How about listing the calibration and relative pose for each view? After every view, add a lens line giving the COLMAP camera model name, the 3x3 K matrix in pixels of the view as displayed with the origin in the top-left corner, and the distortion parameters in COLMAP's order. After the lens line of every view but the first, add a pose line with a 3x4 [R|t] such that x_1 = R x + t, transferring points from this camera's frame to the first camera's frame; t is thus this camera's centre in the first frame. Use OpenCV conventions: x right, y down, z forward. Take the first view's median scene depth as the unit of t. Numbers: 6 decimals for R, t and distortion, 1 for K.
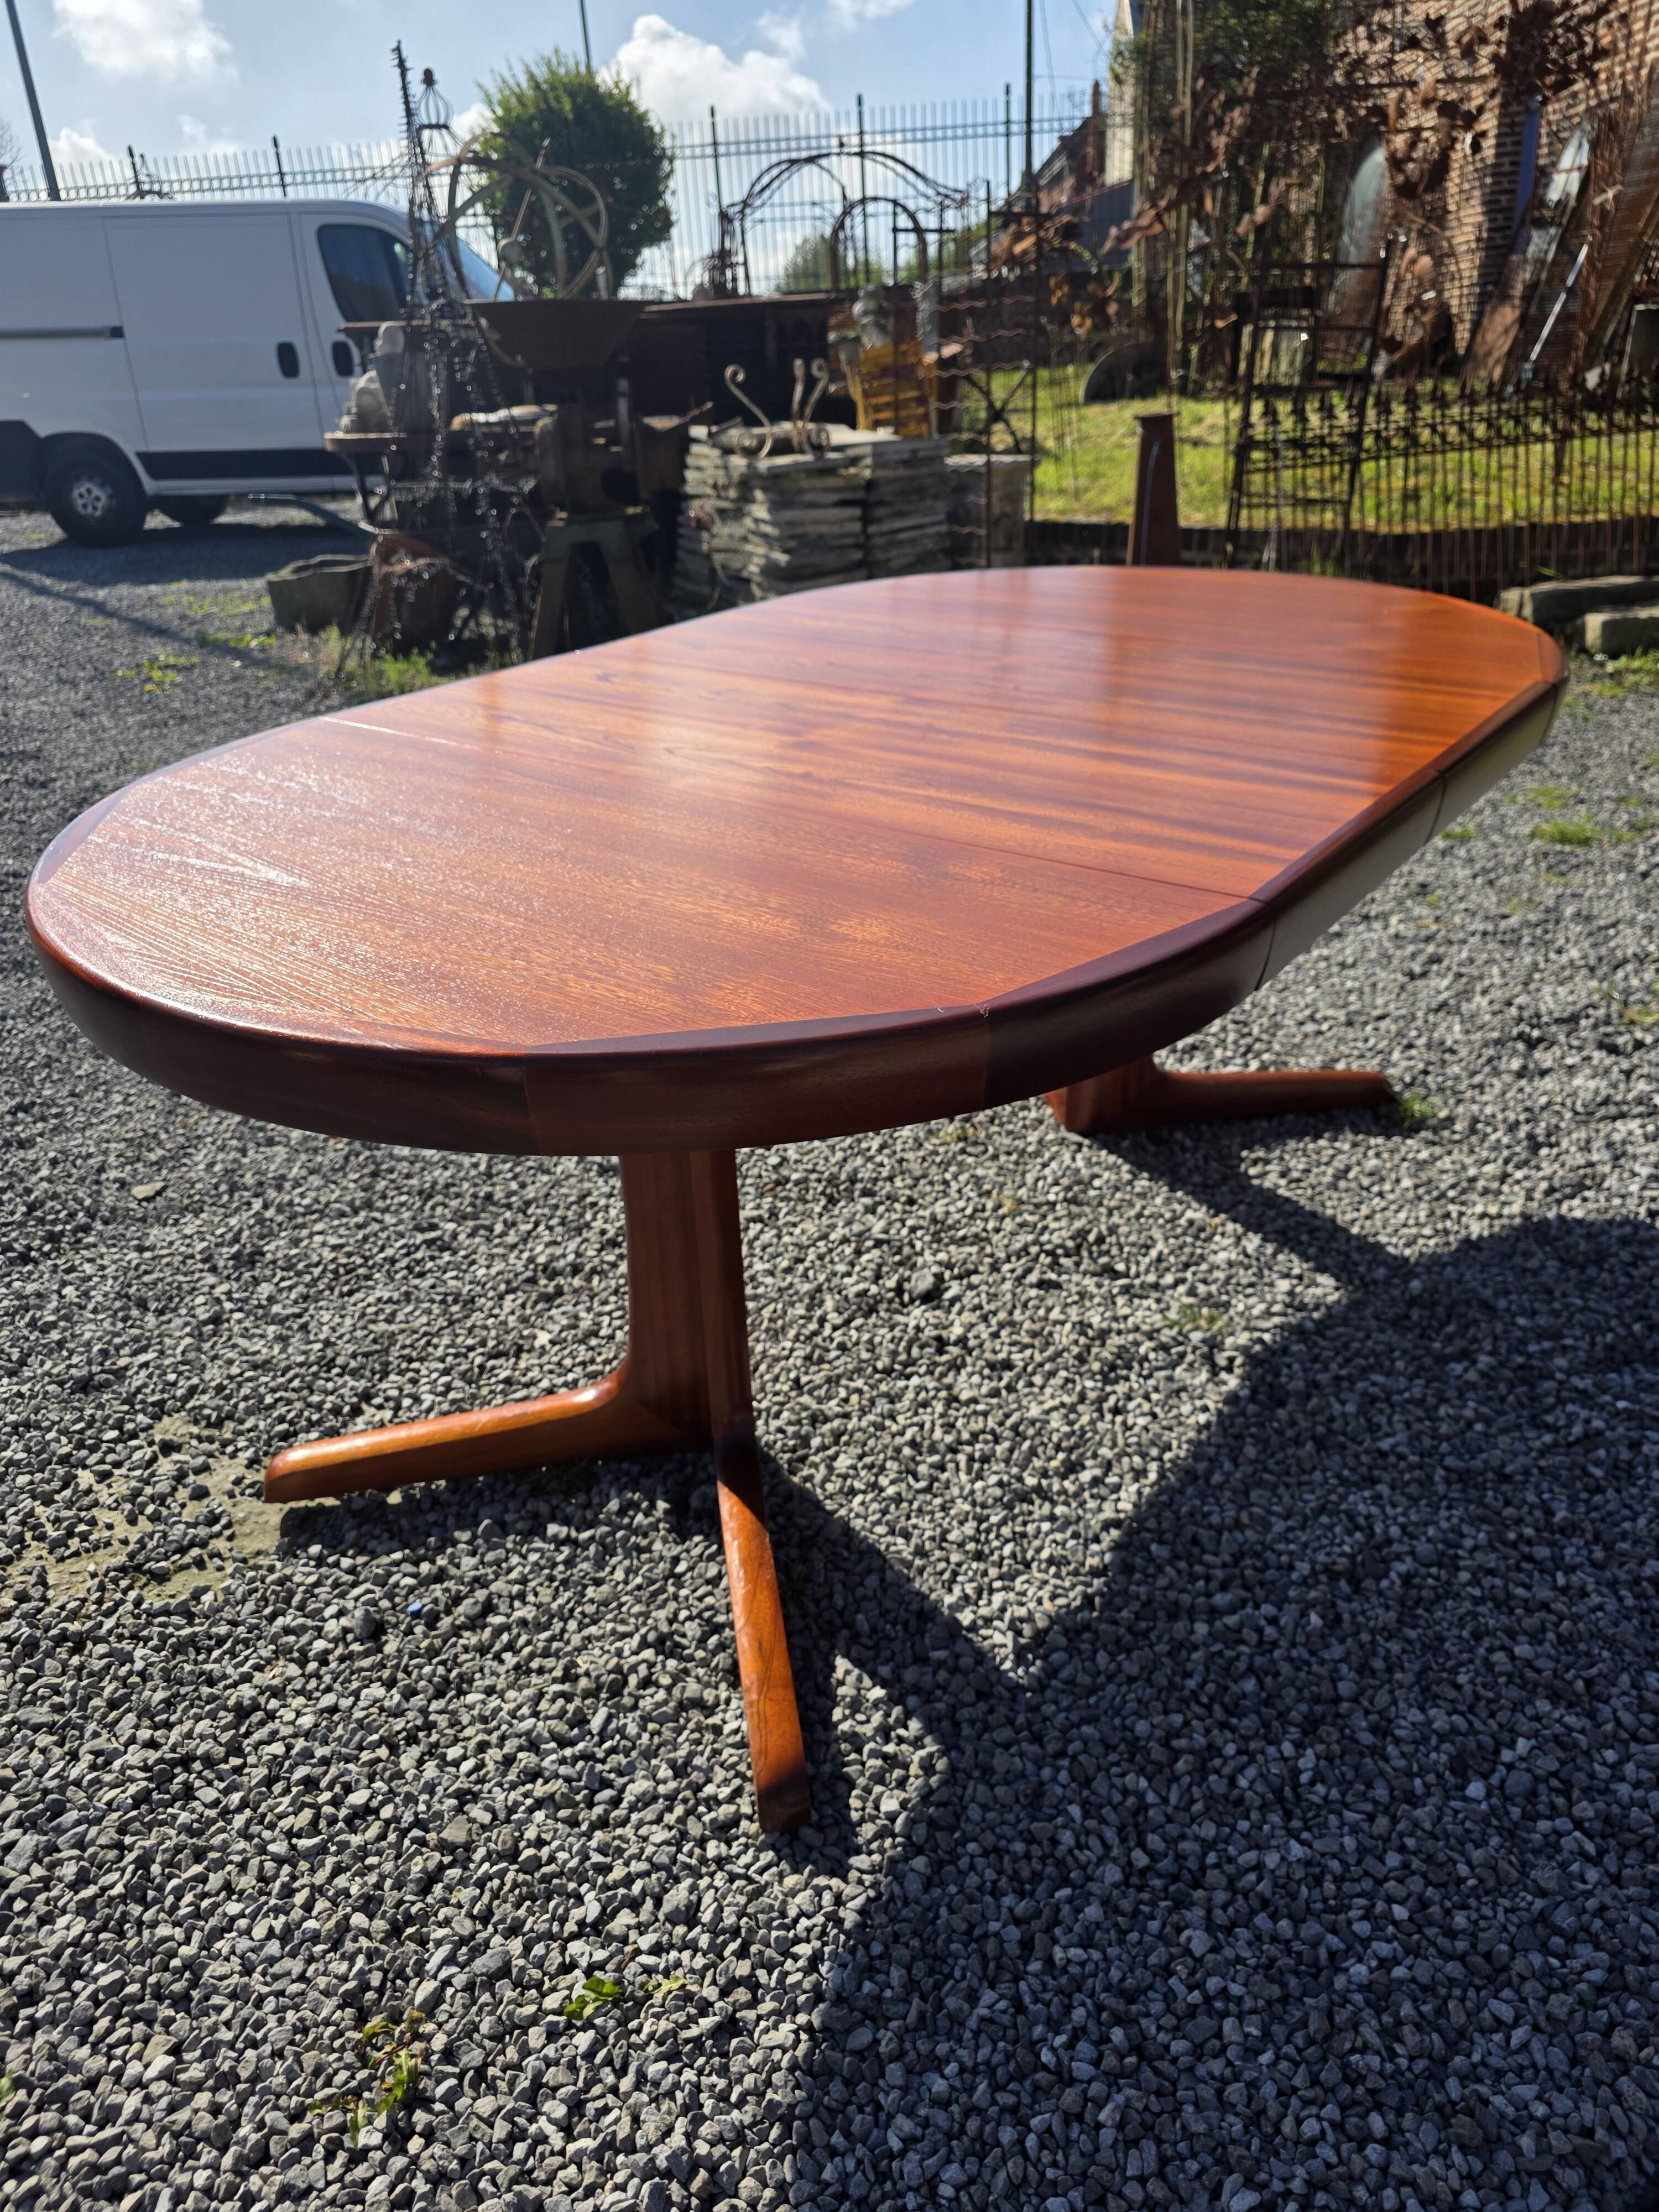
lens RADIAL K [[1501.5, 0, 837.2], [0, 1501.5, 1096.7], [0, 0, 1]] dist [0.035710, -0.025491]
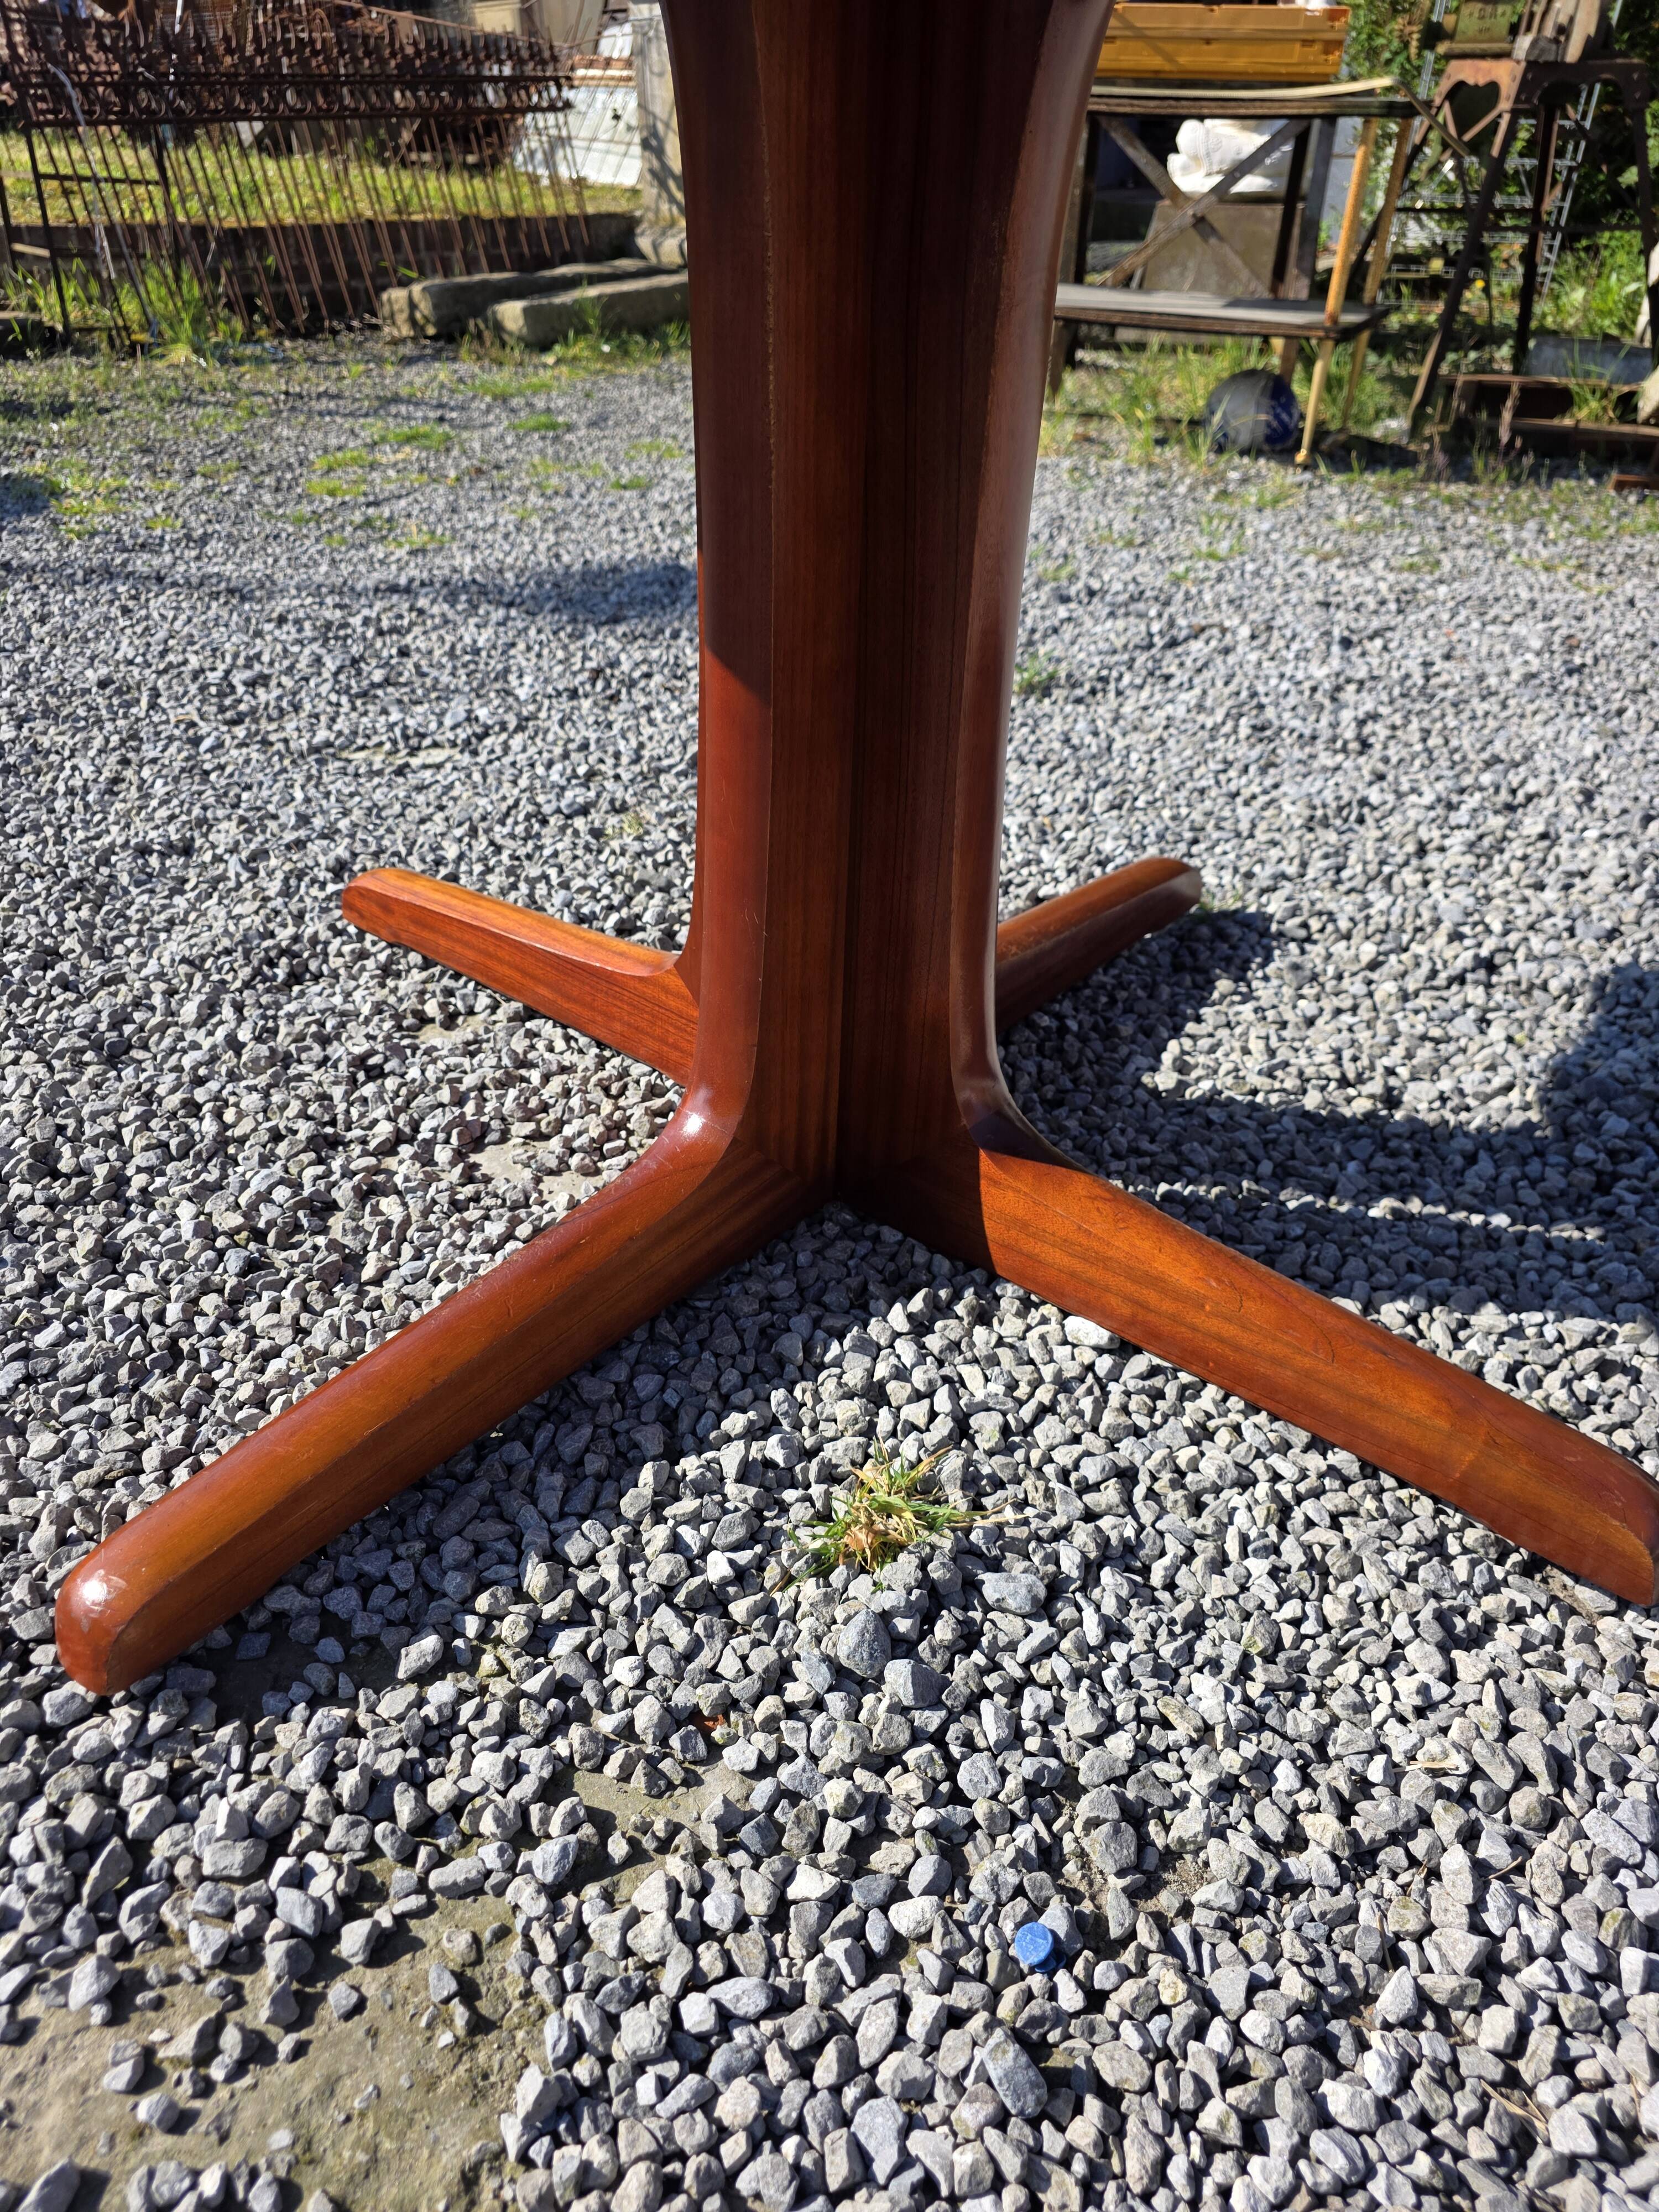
lens RADIAL K [[1501.5, 0, 812.0], [0, 1501.5, 1107.8], [0, 0, 1]] dist [0.035710, -0.025491]
pose [[0.677539, -0.343947, 0.650109, -0.459165], [0.288169, 0.937388, 0.195607, 0.048647], [-0.676683, 0.054810, 0.734232, 0.698085]]
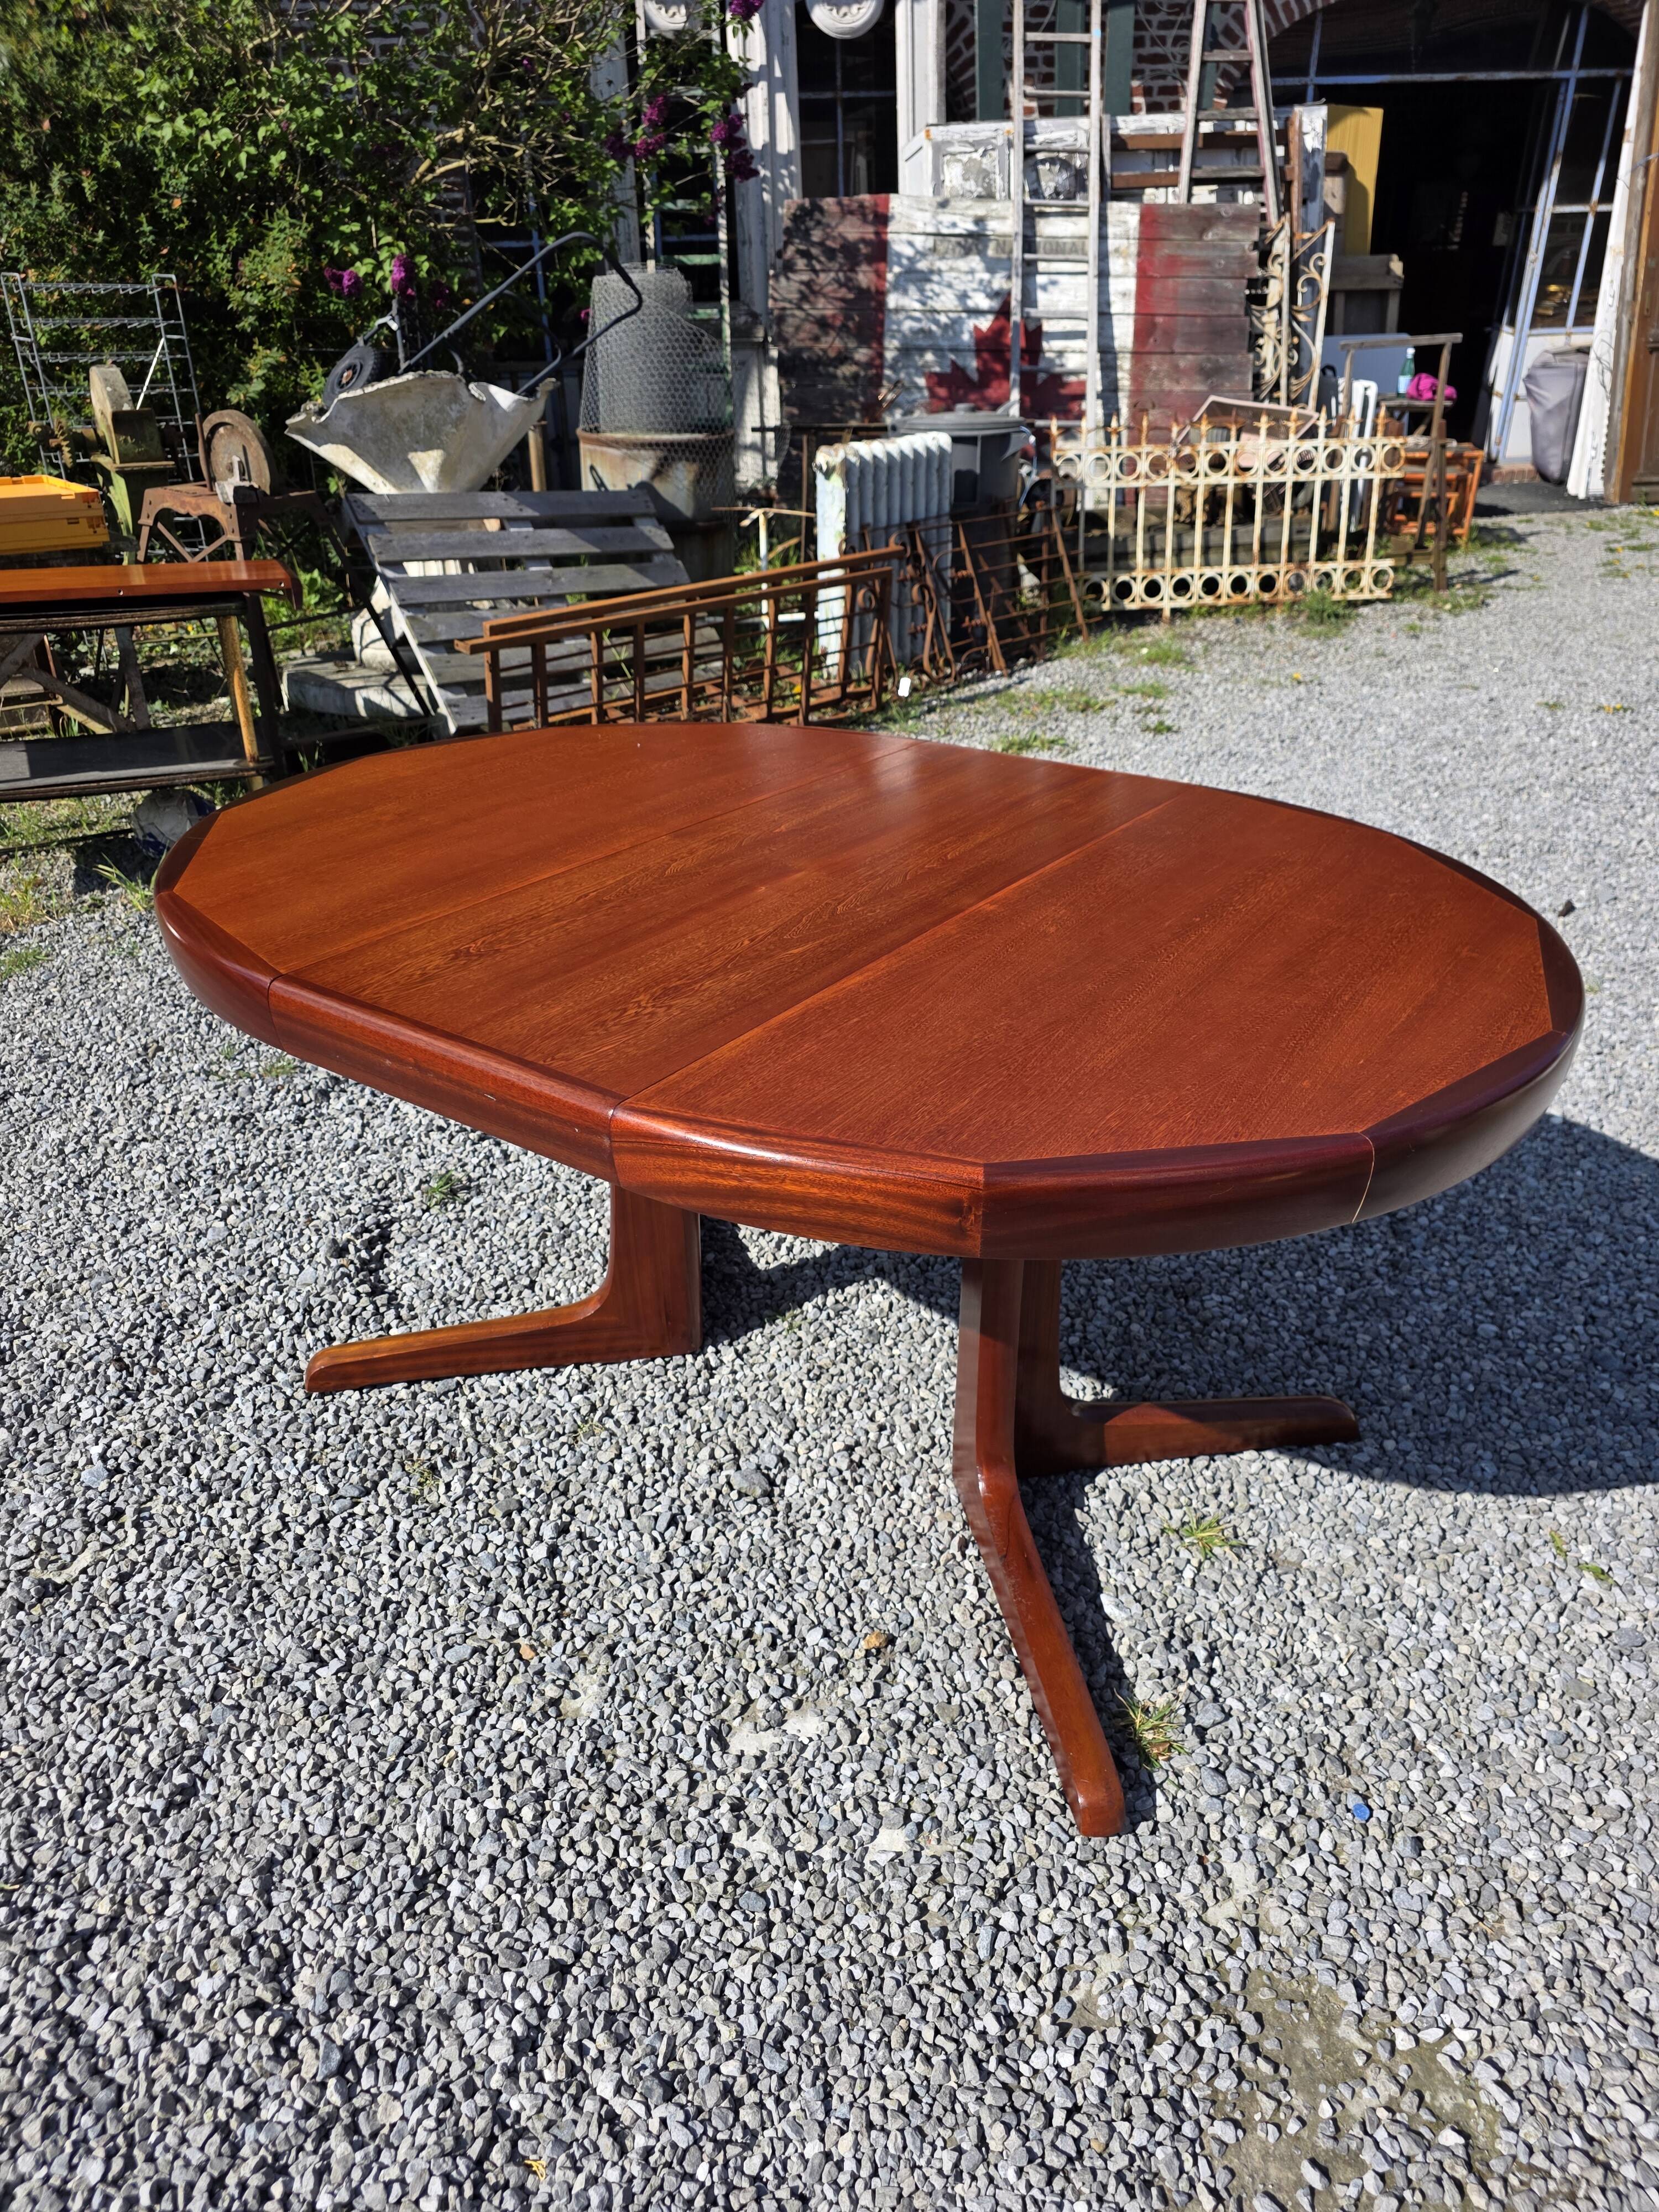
lens RADIAL K [[1501.5, 0, 833.0], [0, 1501.5, 1122.7], [0, 0, 1]] dist [0.035710, -0.025491]
pose [[-0.165834, -0.431891, 0.886549, -0.824386], [0.458689, 0.762049, 0.457040, -0.543272], [-0.872985, 0.482443, 0.071730, 0.947892]]
